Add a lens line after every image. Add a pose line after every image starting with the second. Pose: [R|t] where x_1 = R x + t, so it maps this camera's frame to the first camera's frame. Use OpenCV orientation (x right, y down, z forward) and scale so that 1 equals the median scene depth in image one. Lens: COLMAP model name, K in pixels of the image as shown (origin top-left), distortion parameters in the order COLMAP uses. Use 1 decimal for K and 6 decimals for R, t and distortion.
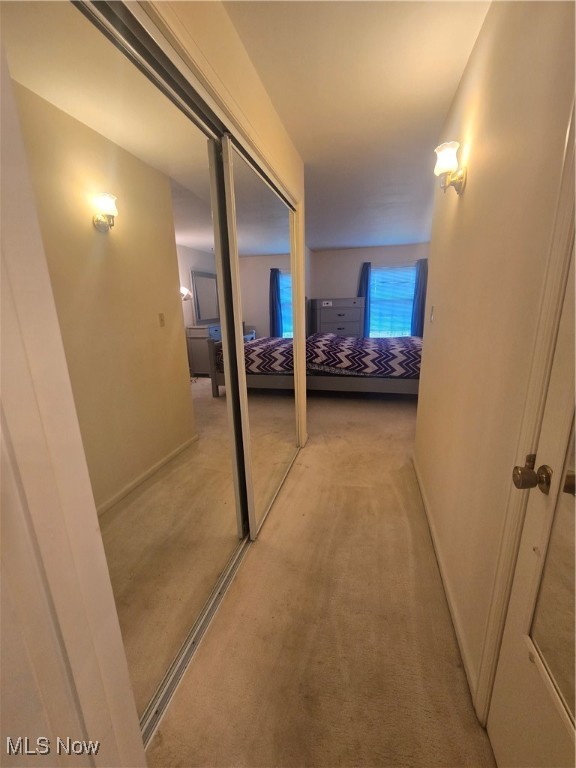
lens RADIAL K [[315.0, 0, 284.2], [0, 315.0, 382.3], [0, 0, 1]] dist [0.002987, 0.000603]
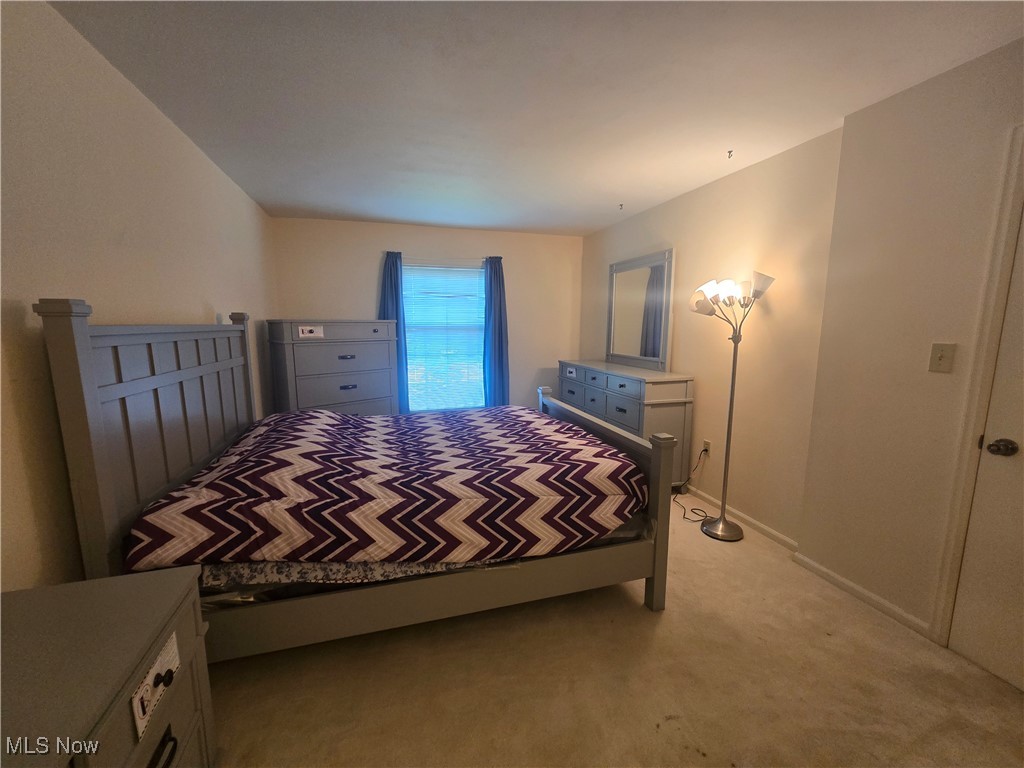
lens RADIAL K [[420.0, 0, 510.7], [0, 420.0, 387.0], [0, 0, 1]] dist [0.002987, 0.000603]
pose [[0.849788, -0.050736, 0.524677, 0.095388], [0.104599, 0.991794, -0.073506, -0.156514], [-0.516642, 0.117345, 0.848122, 0.573545]]
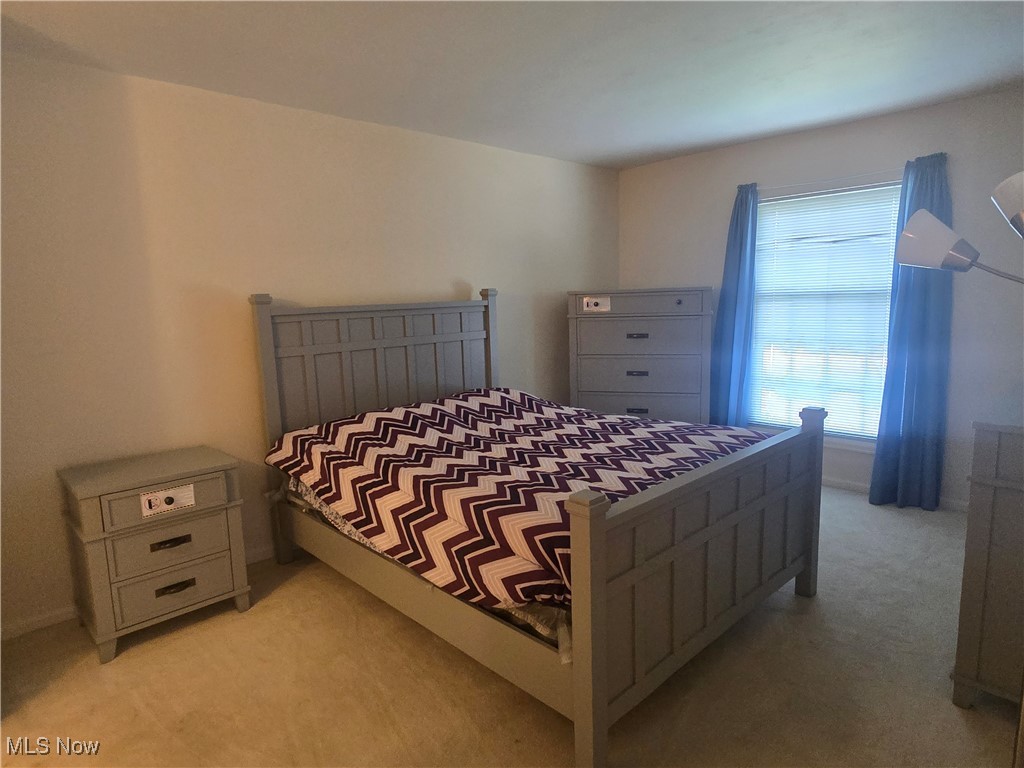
lens RADIAL K [[607.1, 0, 512.2], [0, 607.1, 390.0], [0, 0, 1]] dist [0.002333, 0.000041]
pose [[0.854928, 0.082187, -0.512194, 0.626268], [-0.118057, 0.992286, -0.037832, -0.166394], [0.505134, 0.092811, 0.858036, 0.520831]]
